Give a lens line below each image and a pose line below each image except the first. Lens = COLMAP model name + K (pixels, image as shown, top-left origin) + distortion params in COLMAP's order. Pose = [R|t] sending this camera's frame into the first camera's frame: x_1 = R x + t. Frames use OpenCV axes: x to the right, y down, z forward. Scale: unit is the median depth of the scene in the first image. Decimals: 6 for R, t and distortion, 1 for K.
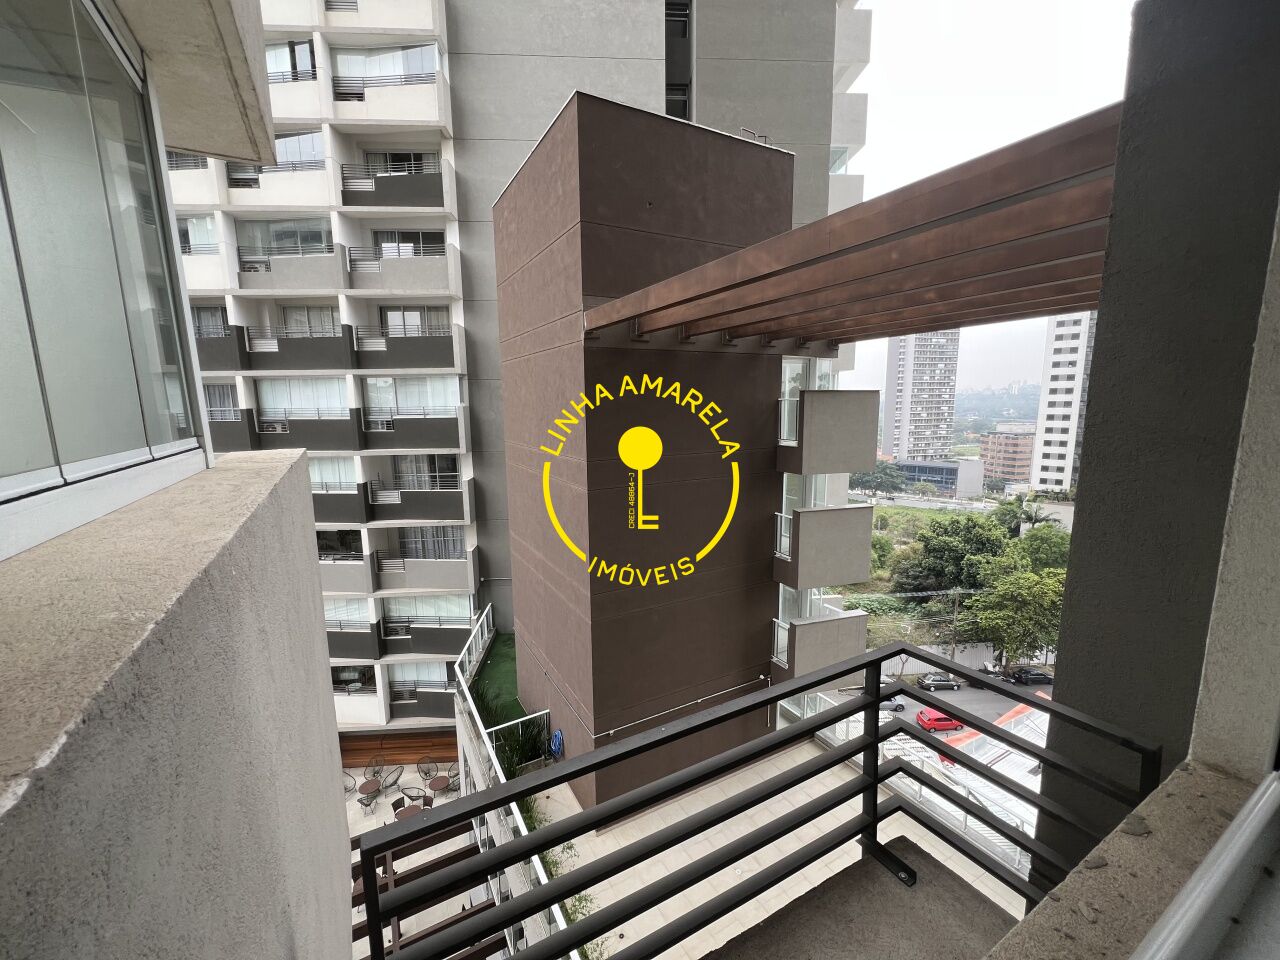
lens RADIAL K [[509.1, 0, 636.0], [0, 509.1, 479.0], [0, 0, 1]] dist [-0.000139, -0.000275]
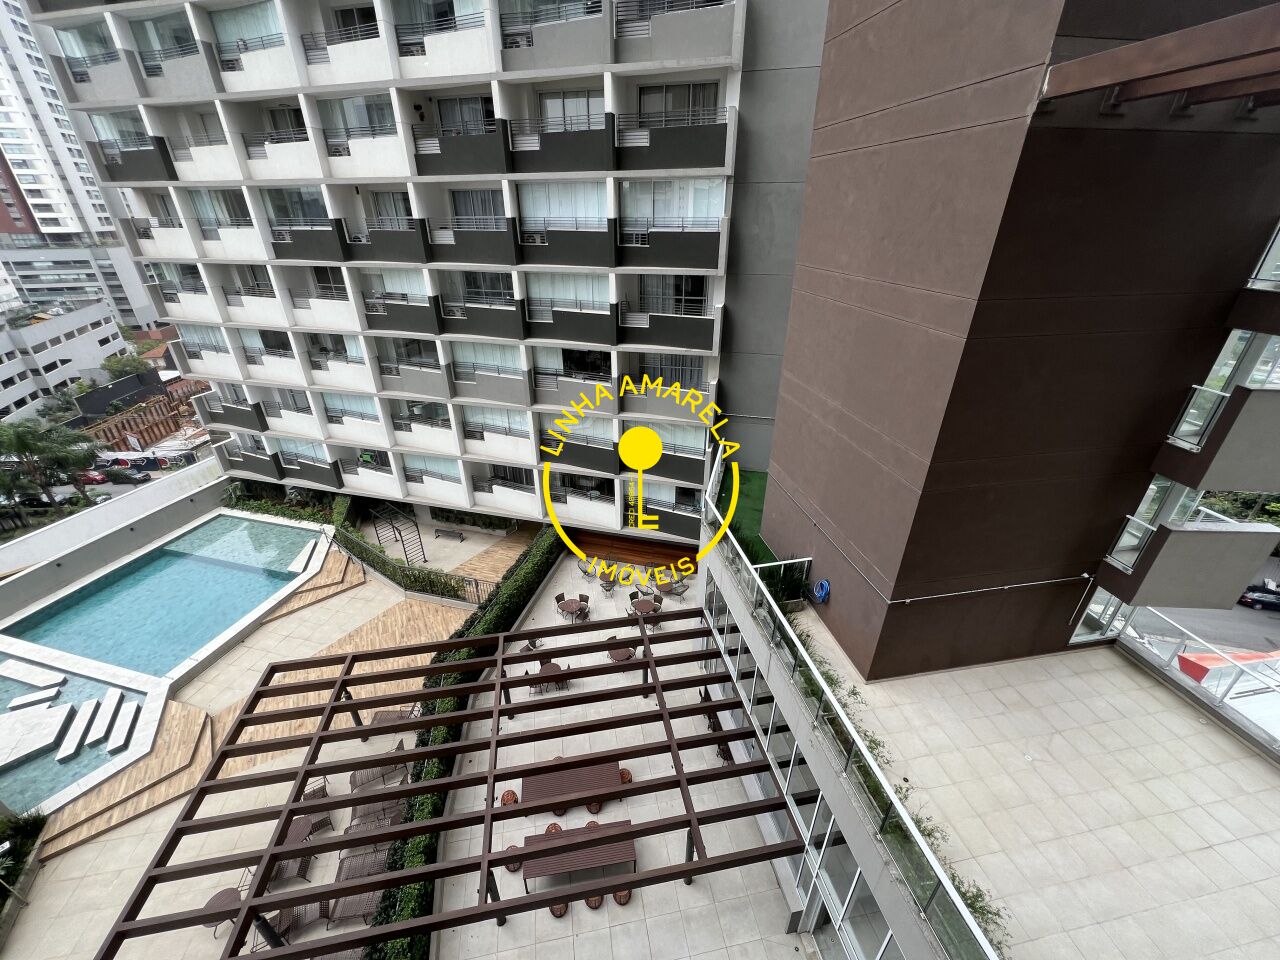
lens RADIAL K [[509.1, 0, 636.0], [0, 509.1, 479.0], [0, 0, 1]] dist [-0.000139, -0.000275]
pose [[0.947736, 0.157446, -0.277503, -0.176363], [-0.058686, 0.940946, 0.333432, -0.003193], [0.313613, -0.299720, 0.901008, 0.028627]]
